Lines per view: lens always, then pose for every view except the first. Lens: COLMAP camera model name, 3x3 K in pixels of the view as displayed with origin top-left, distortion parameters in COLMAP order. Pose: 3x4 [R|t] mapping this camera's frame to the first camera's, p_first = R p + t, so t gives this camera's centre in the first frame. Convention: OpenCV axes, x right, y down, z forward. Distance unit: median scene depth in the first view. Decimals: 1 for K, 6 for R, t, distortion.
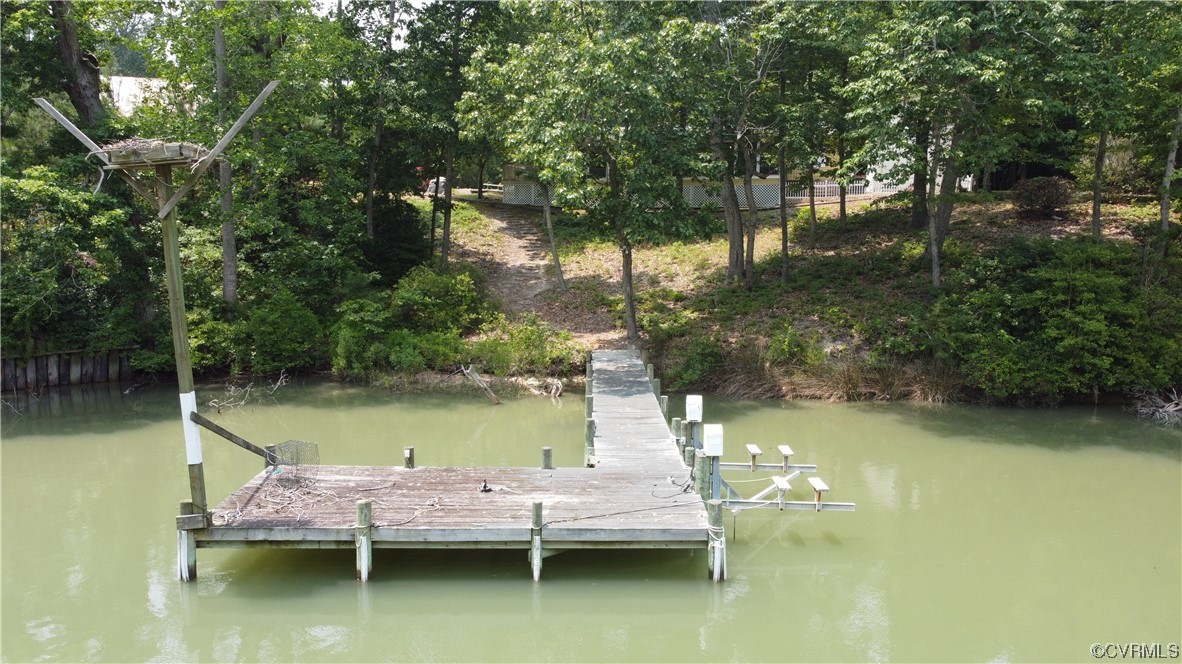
lens RADIAL K [[900.5, 0, 590.4], [0, 900.5, 332.0], [0, 0, 1]] dist [-0.003649, 0.004507]
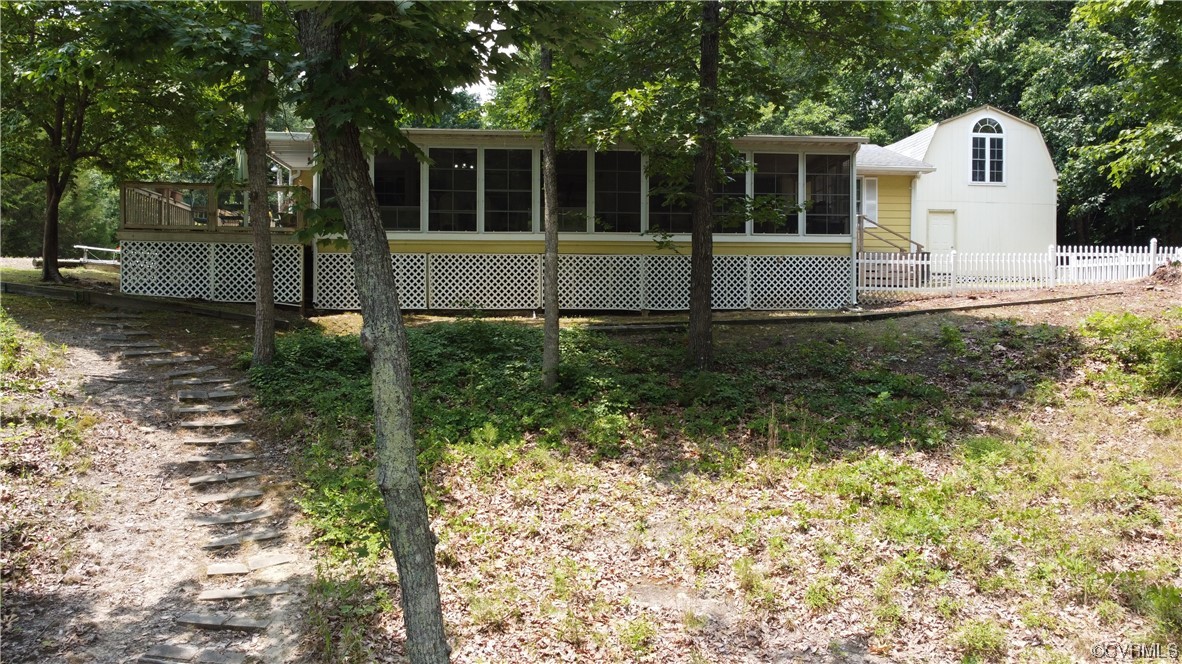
lens RADIAL K [[900.5, 0, 591.8], [0, 900.5, 331.6], [0, 0, 1]] dist [-0.003649, 0.004507]
pose [[0.938223, -0.011572, 0.345839, -0.050435], [0.046229, 0.994673, -0.092132, -0.097759], [-0.342930, 0.102428, 0.933760, 0.680046]]
